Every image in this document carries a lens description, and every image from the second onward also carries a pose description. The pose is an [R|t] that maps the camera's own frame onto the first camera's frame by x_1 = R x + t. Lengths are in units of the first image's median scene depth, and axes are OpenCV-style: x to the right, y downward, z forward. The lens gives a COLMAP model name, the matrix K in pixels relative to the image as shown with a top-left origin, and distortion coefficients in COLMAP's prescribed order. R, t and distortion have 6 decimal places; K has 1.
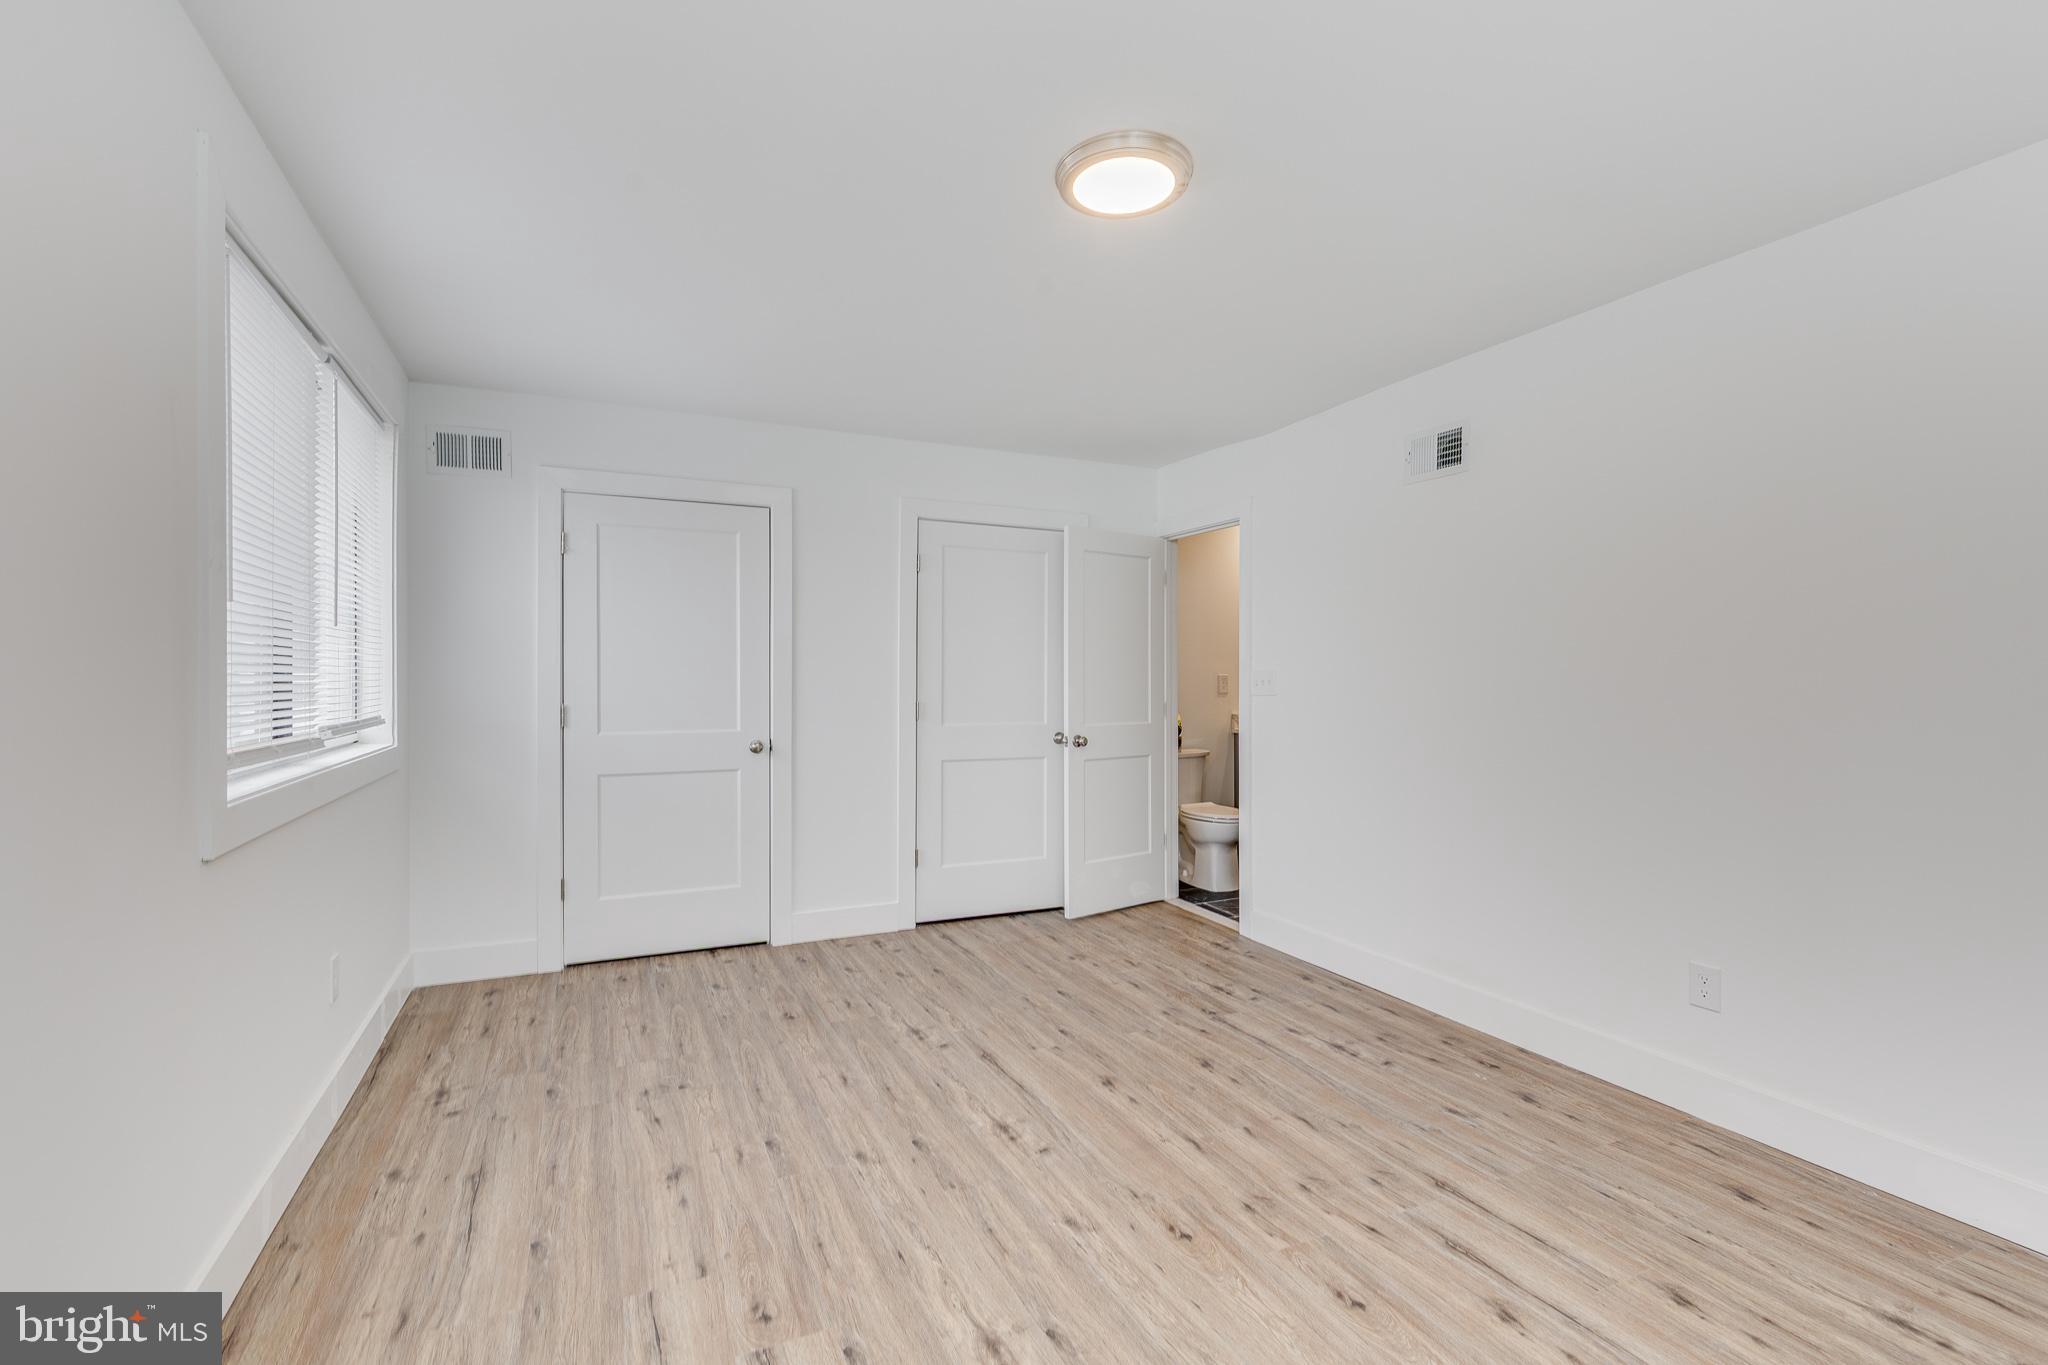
lens RADIAL K [[923.3, 0, 1024.1], [0, 923.3, 683.2], [0, 0, 1]] dist [0.009076, -0.002295]
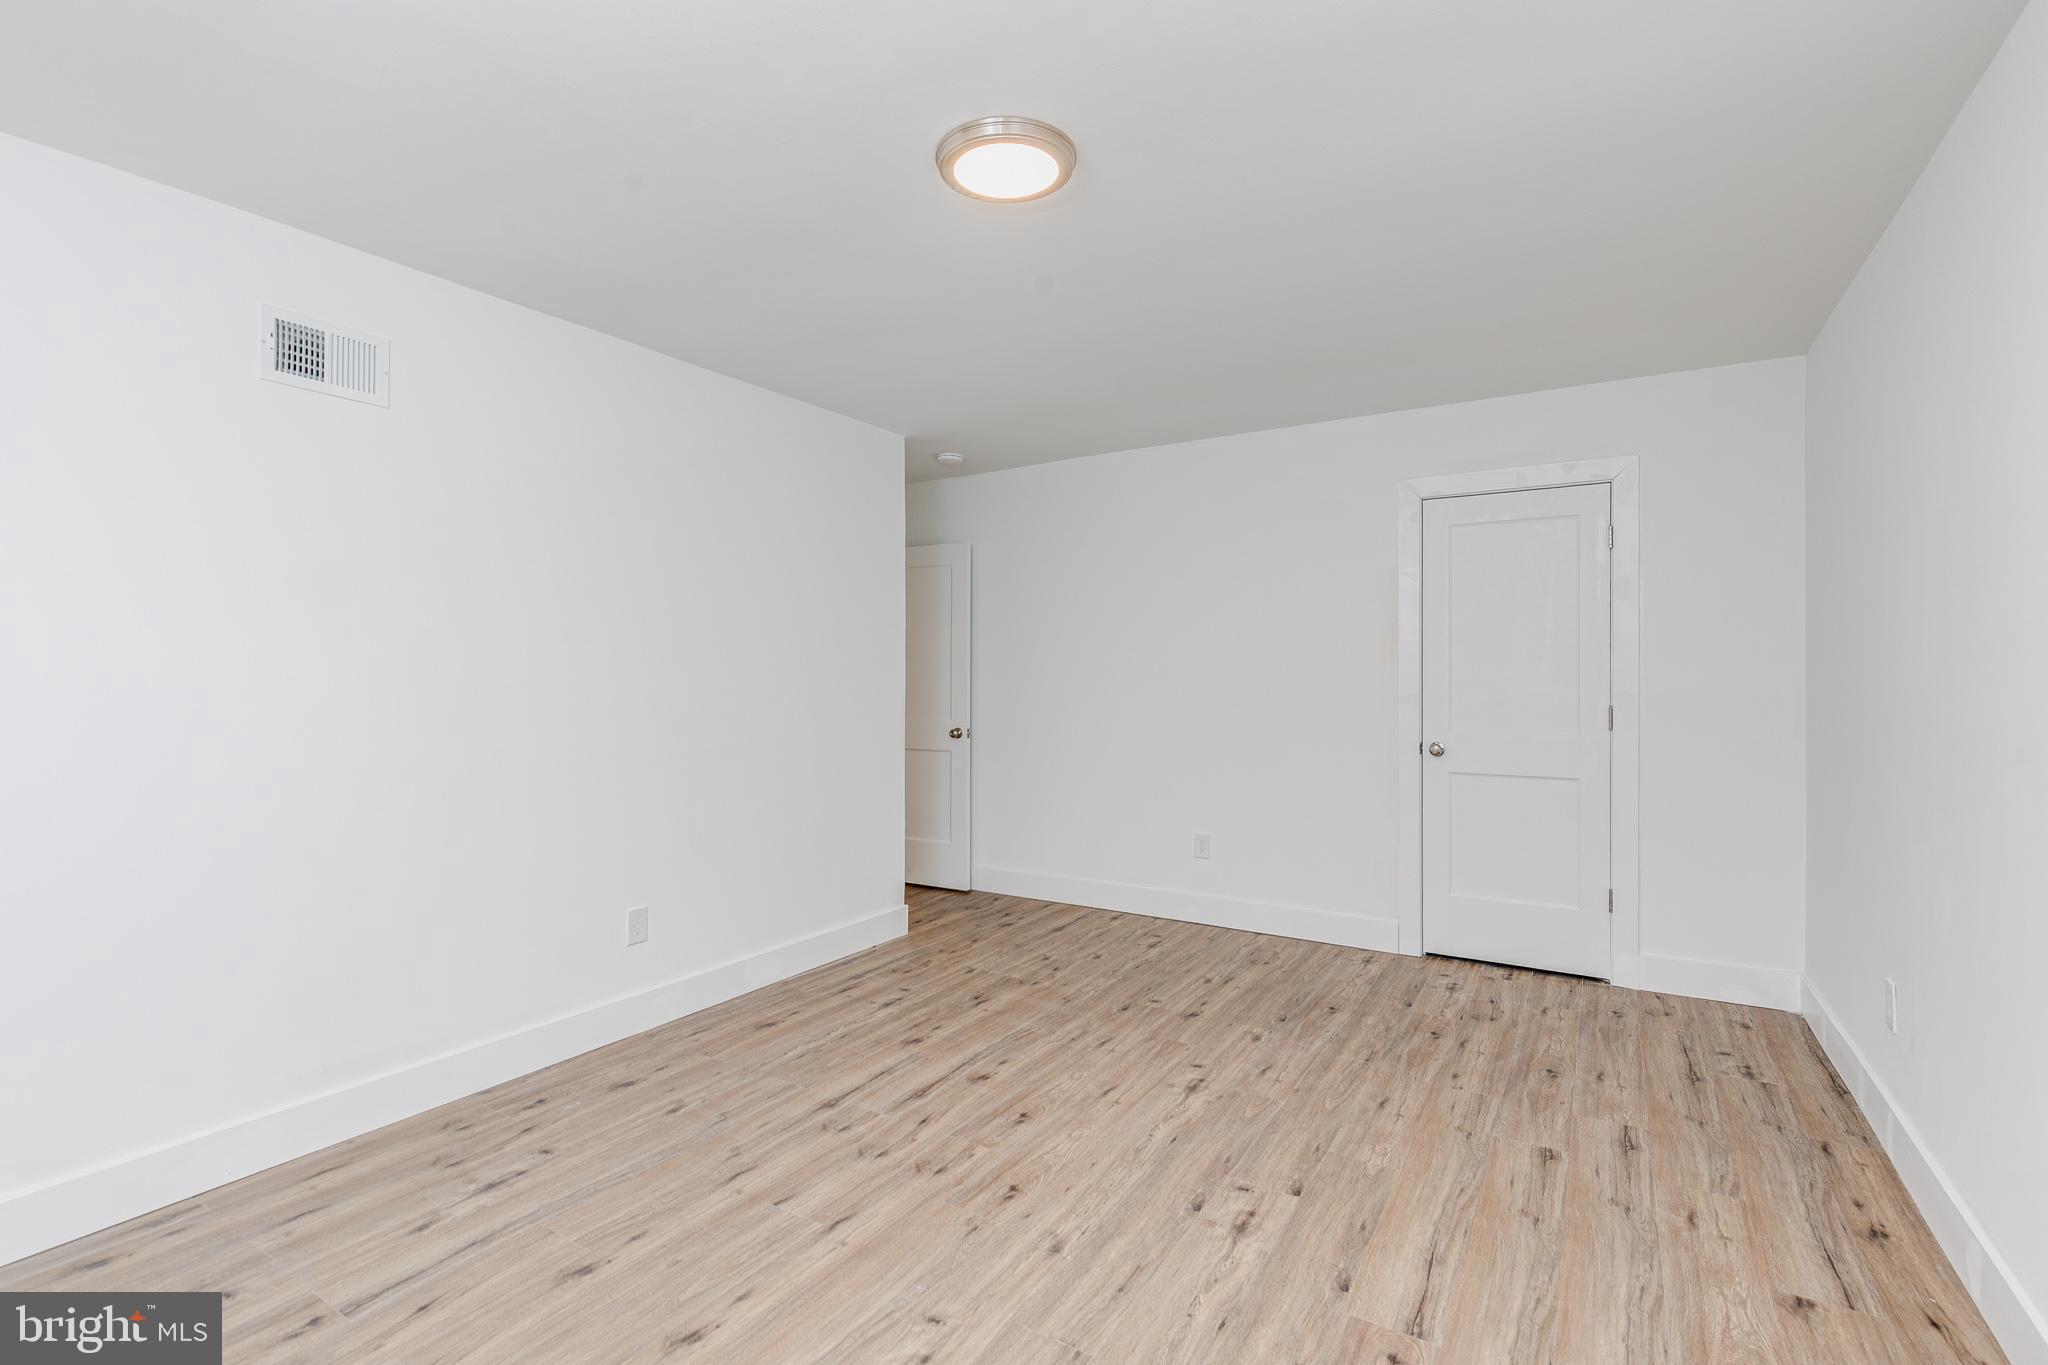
lens RADIAL K [[923.3, 0, 1016.7], [0, 923.3, 682.3], [0, 0, 1]] dist [0.009076, -0.002295]
pose [[-0.538970, -0.003857, 0.842316, -0.584382], [0.000540, 0.999988, 0.004925, -0.006314], [-0.842325, 0.003109, -0.538961, 1.236772]]
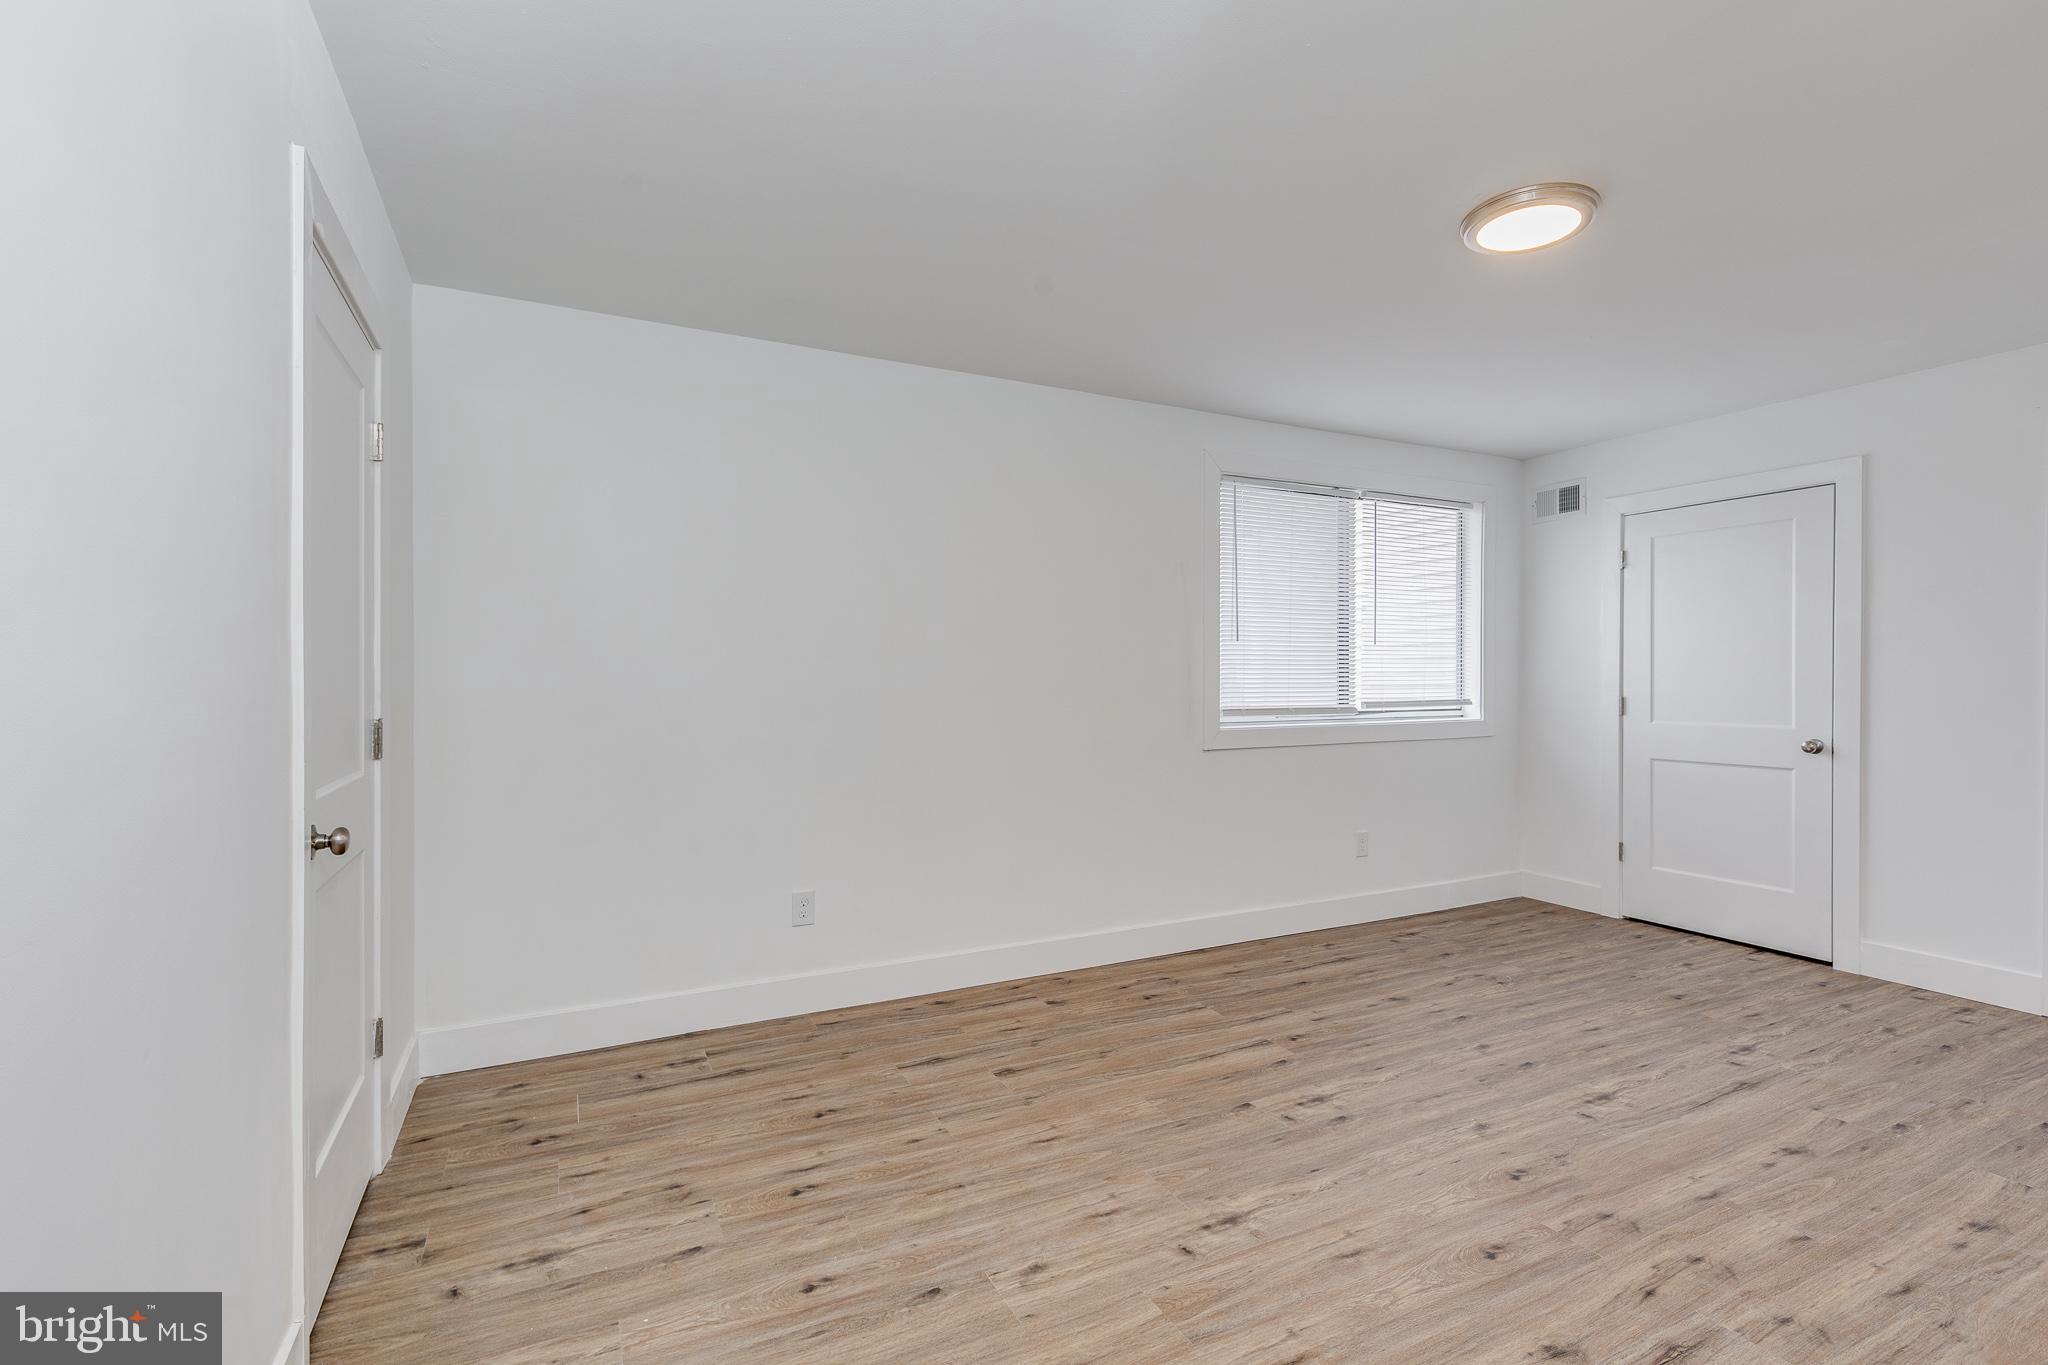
lens RADIAL K [[923.3, 0, 1029.2], [0, 923.3, 682.1], [0, 0, 1]] dist [0.009076, -0.002295]
pose [[0.033745, 0.004011, -0.999422, 0.982531], [0.000183, 0.999992, 0.004020, 0.001034], [0.999430, -0.000319, 0.033744, 0.297445]]
